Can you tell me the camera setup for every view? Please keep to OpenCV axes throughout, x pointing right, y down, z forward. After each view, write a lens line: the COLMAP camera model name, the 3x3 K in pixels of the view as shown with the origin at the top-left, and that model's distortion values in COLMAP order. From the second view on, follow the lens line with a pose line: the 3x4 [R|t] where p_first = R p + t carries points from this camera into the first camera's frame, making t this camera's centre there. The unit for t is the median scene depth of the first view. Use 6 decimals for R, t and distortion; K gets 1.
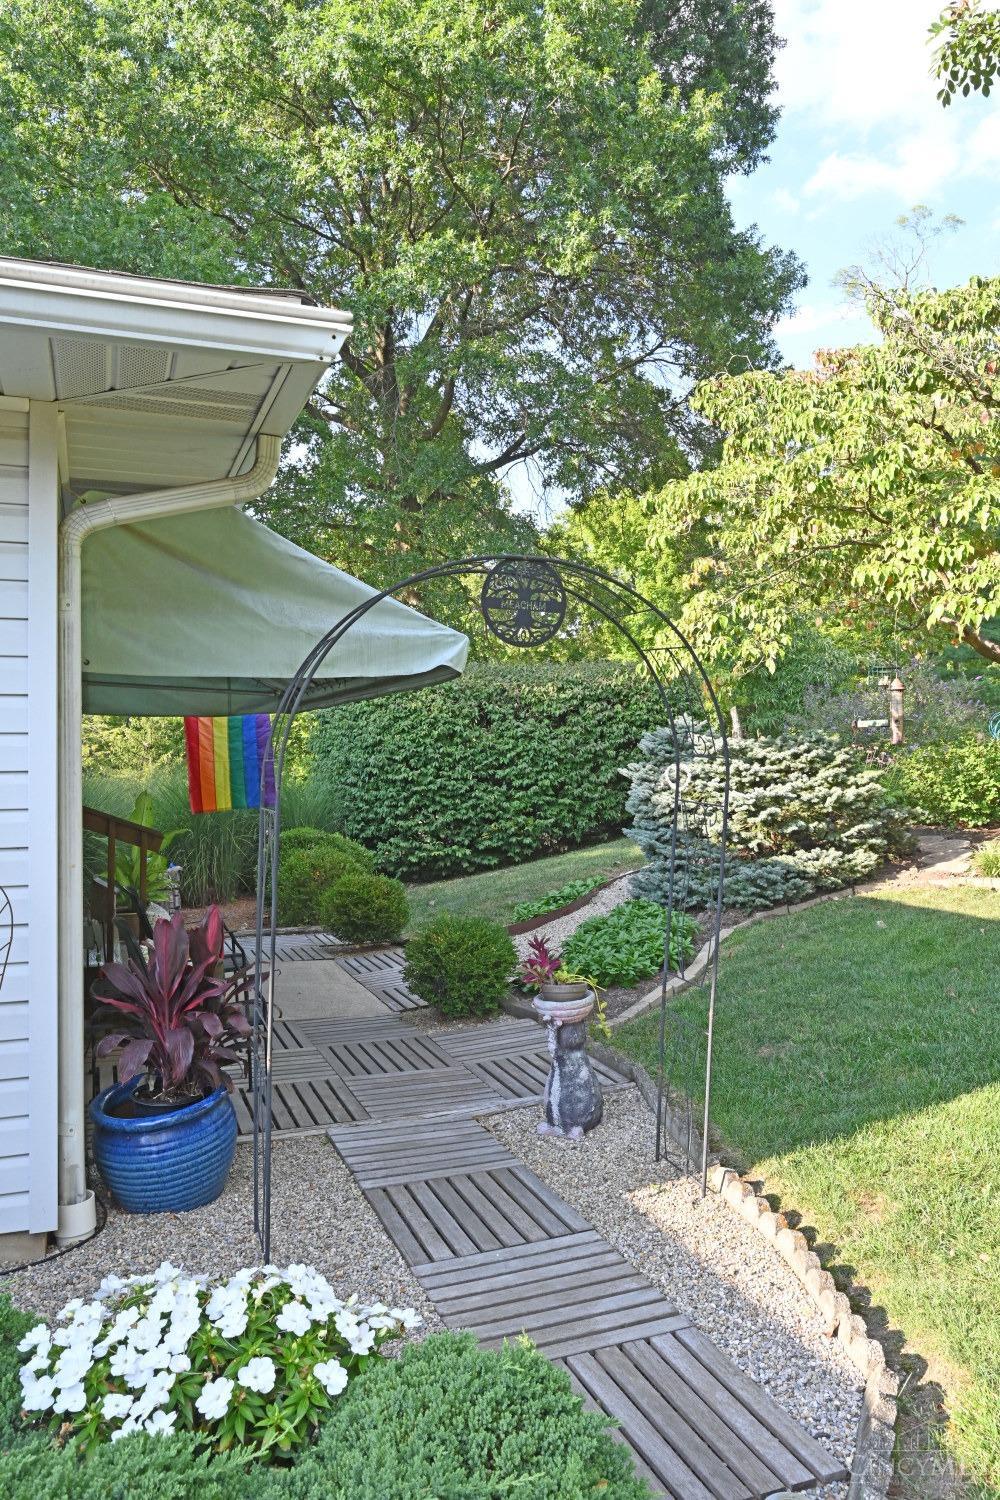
lens RADIAL K [[1095.6, 0, 500.0], [0, 1095.6, 750.0], [0, 0, 1]] dist [0.000374, 0.001295]
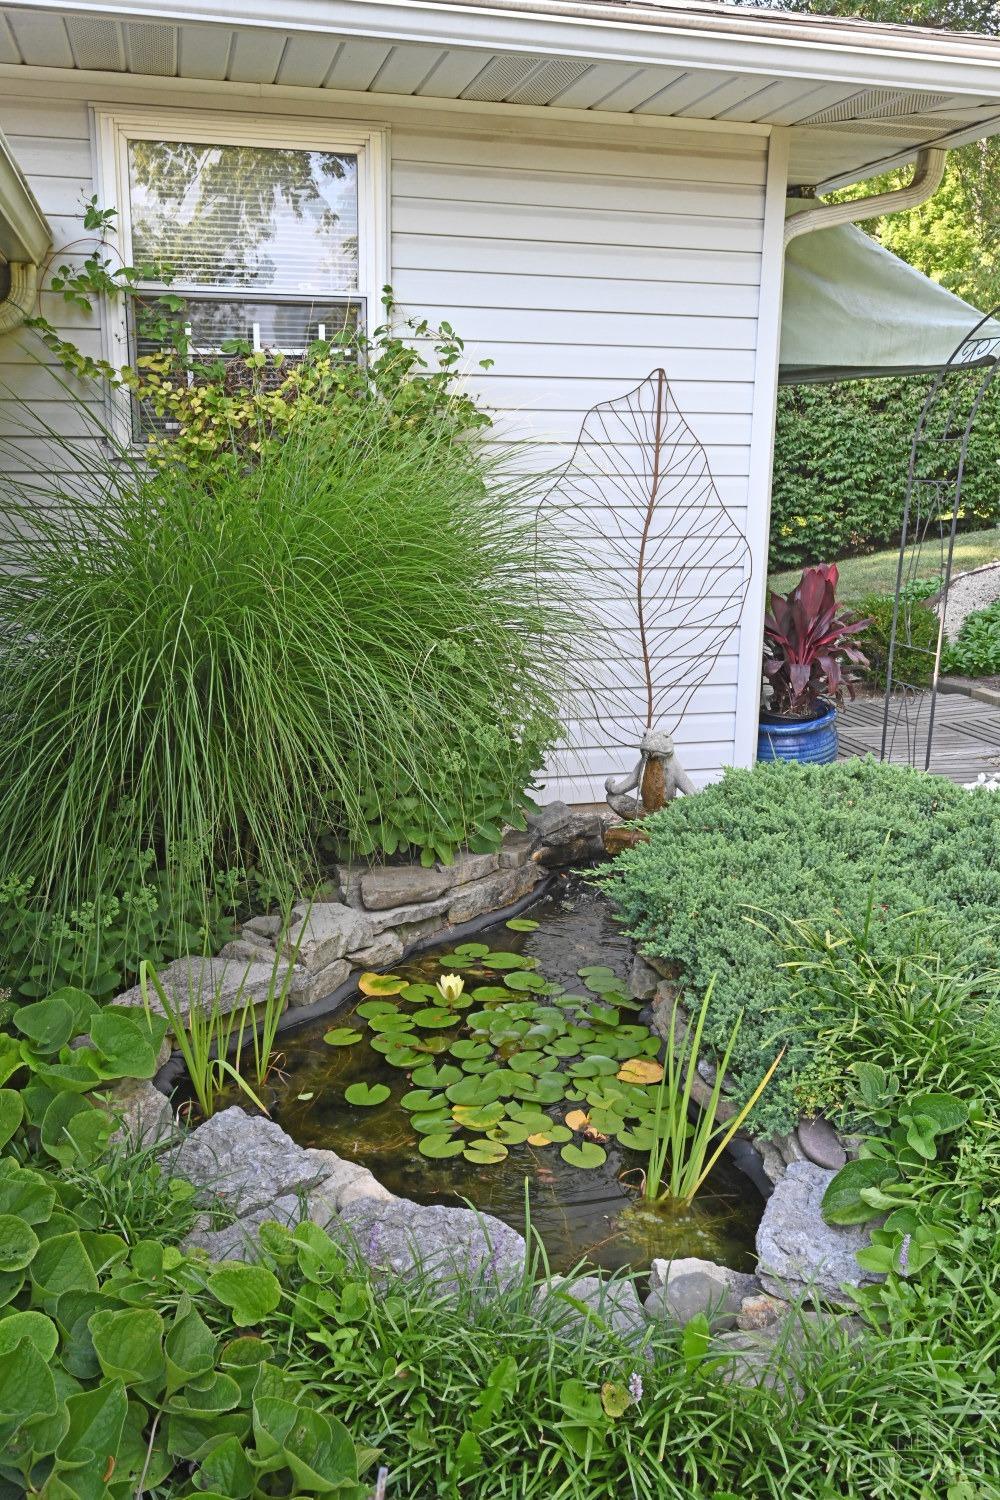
lens RADIAL K [[1299.4, 0, 500.0], [0, 1299.4, 750.0], [0, 0, 1]] dist [-0.007165, 0.007971]
pose [[0.994210, 0.043412, -0.098290, -0.144803], [-0.019312, 0.972049, 0.233984, 0.004413], [0.105700, -0.230731, 0.967259, -0.145486]]
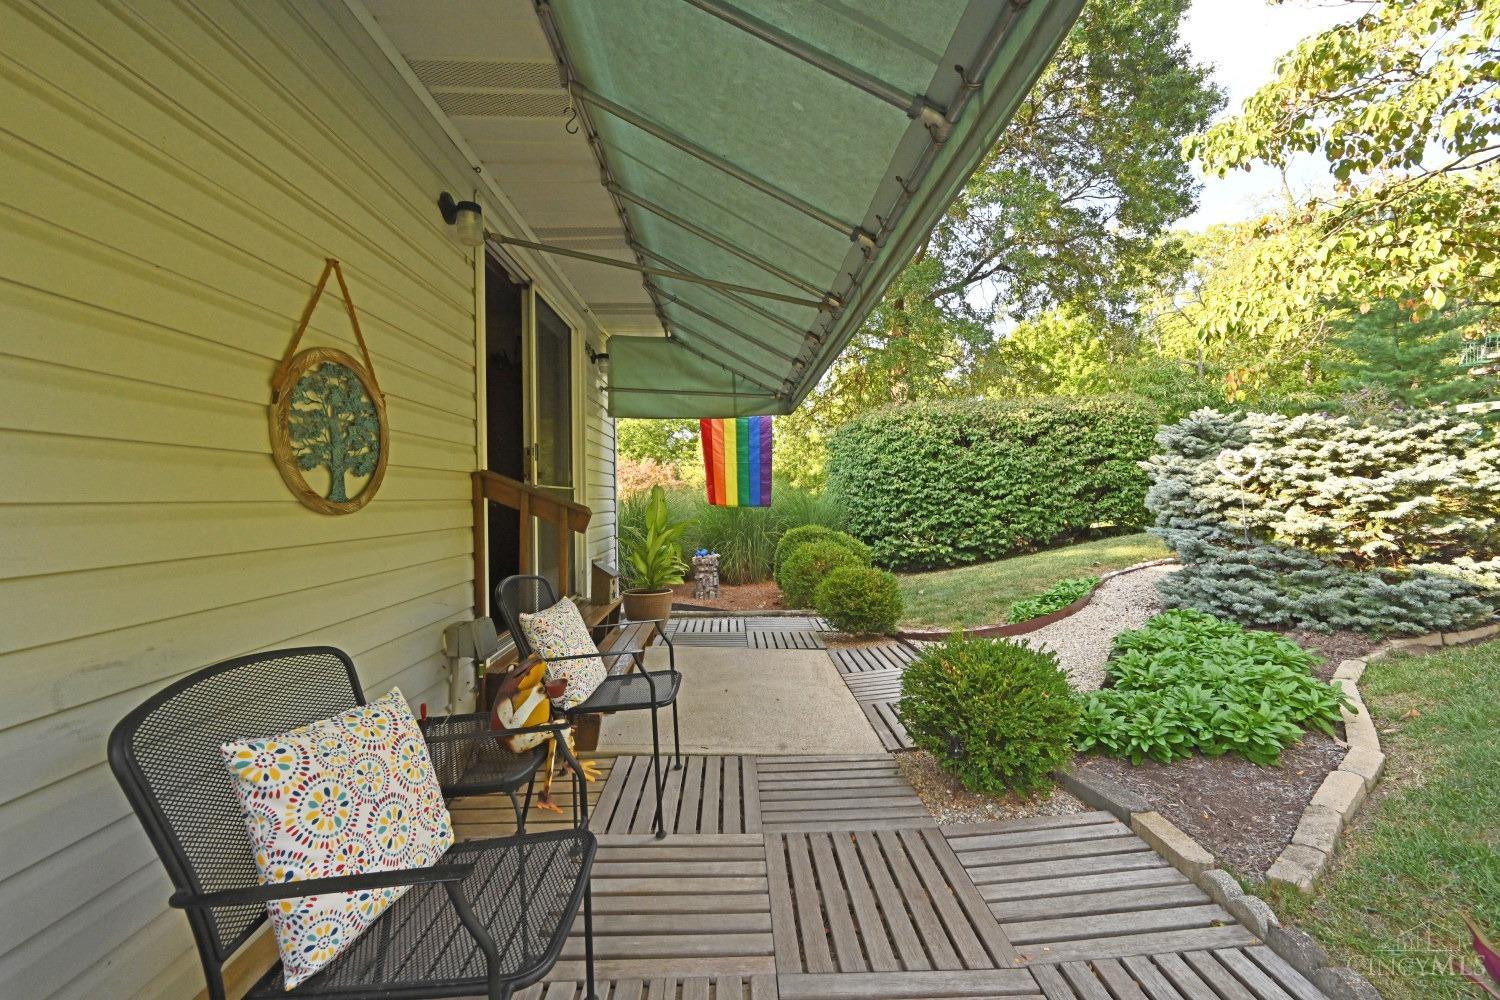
lens RADIAL K [[597.3, 0, 752.1], [0, 597.3, 501.8], [0, 0, 1]] dist [-0.000707, -0.000138]
pose [[0.949063, 0.004600, -0.315054, -0.029087], [-0.000593, 0.999918, 0.012813, 0.031702], [0.315087, -0.011973, 0.948987, 0.303390]]
